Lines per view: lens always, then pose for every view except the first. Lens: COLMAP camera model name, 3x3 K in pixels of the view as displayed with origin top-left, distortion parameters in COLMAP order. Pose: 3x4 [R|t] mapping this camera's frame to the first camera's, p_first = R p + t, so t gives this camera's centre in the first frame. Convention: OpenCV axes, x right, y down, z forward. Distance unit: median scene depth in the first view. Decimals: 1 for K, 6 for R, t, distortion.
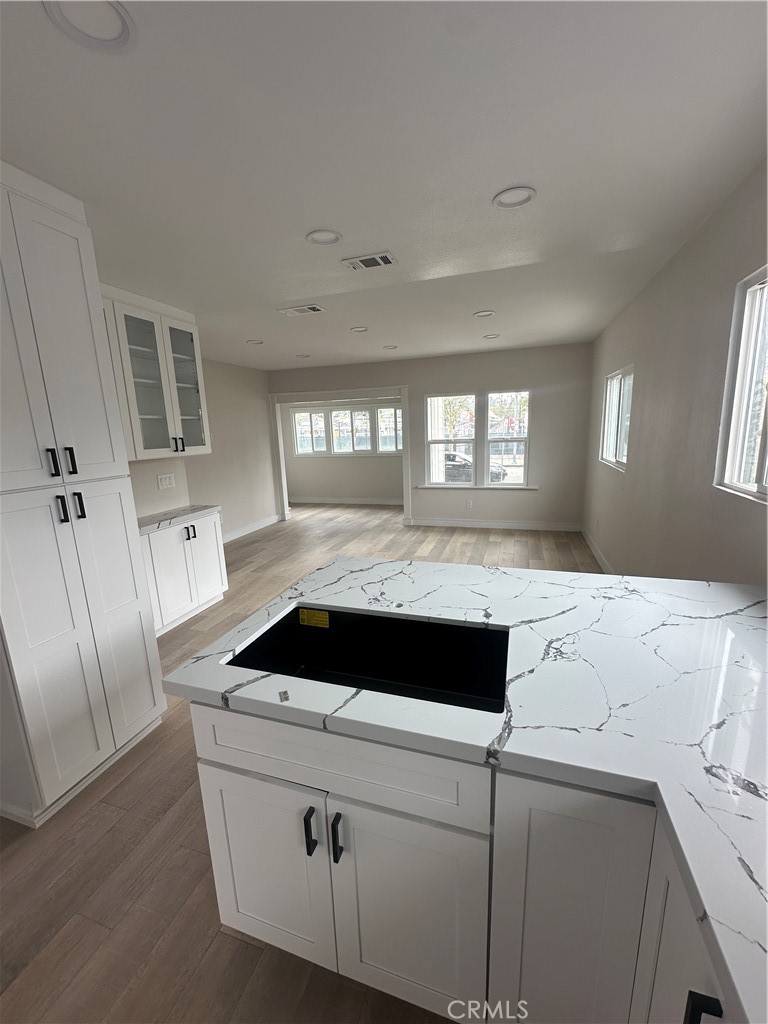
lens RADIAL K [[410.9, 0, 382.1], [0, 410.9, 510.4], [0, 0, 1]] dist [-0.004397, 0.000668]
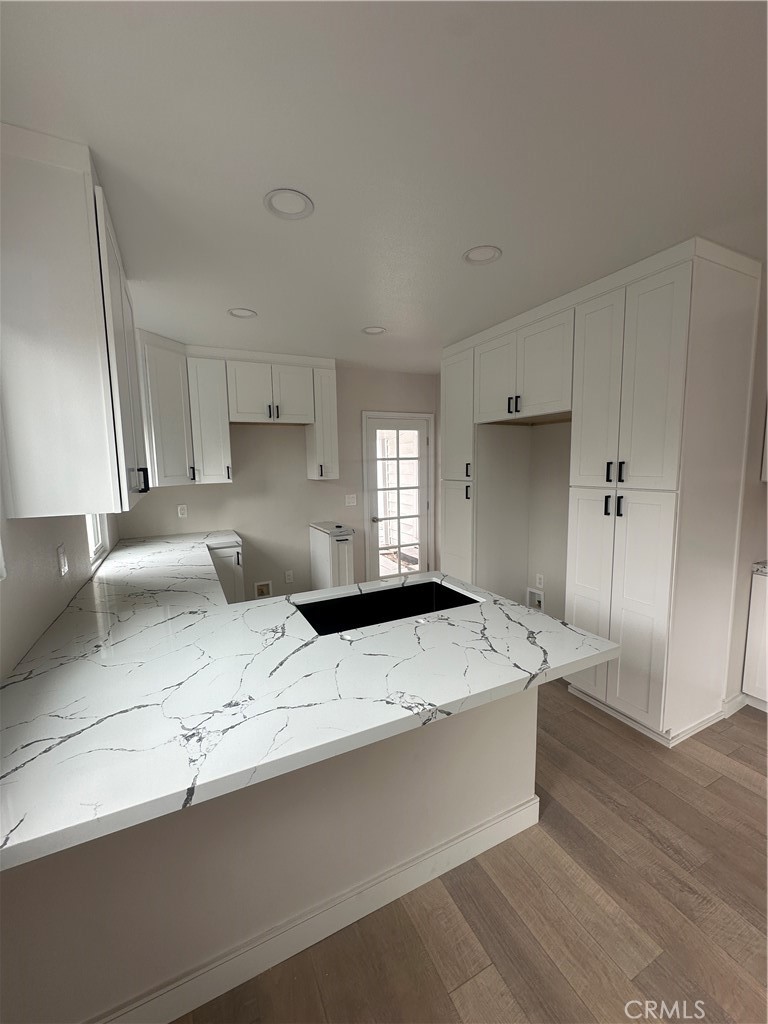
lens RADIAL K [[410.9, 0, 384.2], [0, 410.9, 511.6], [0, 0, 1]] dist [-0.004397, 0.000668]
pose [[-0.711412, 0.133026, -0.690070, 0.789589], [-0.092650, 0.955598, 0.279728, -0.329620], [0.696641, 0.262937, -0.667500, 1.532706]]
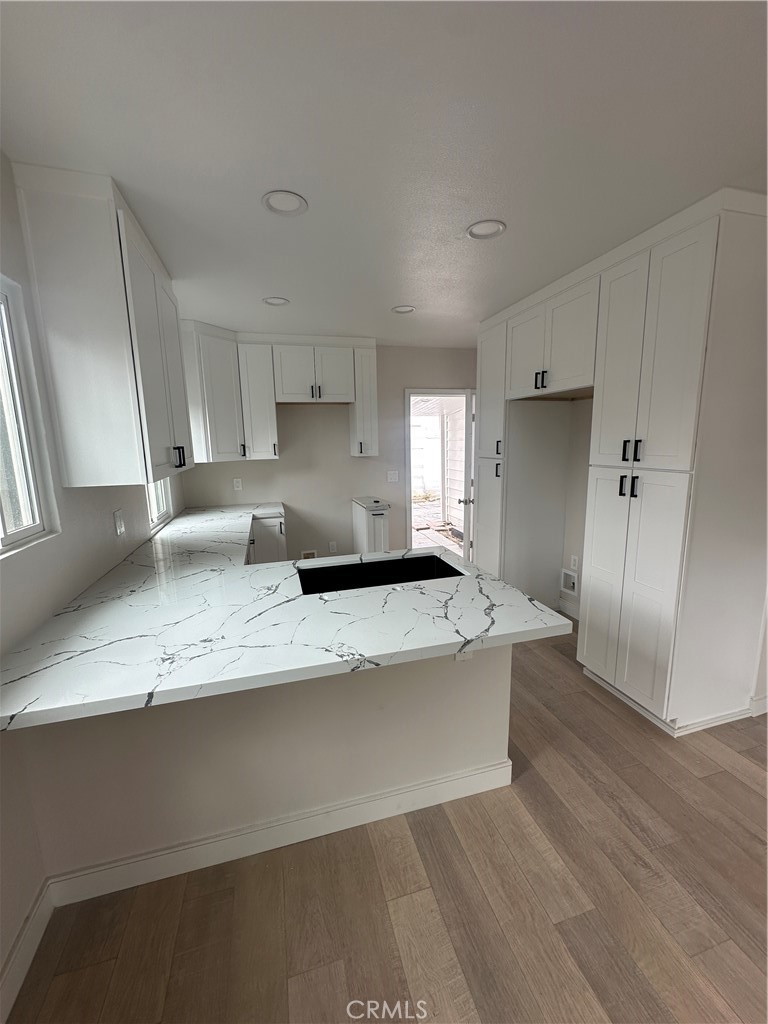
lens RADIAL K [[410.9, 0, 384.0], [0, 410.9, 512.1], [0, 0, 1]] dist [-0.004397, 0.000668]
pose [[-0.827519, 0.150383, -0.540923, 0.653451], [-0.058307, 0.935231, 0.349205, -0.374709], [0.558402, 0.320513, -0.765152, 1.758587]]
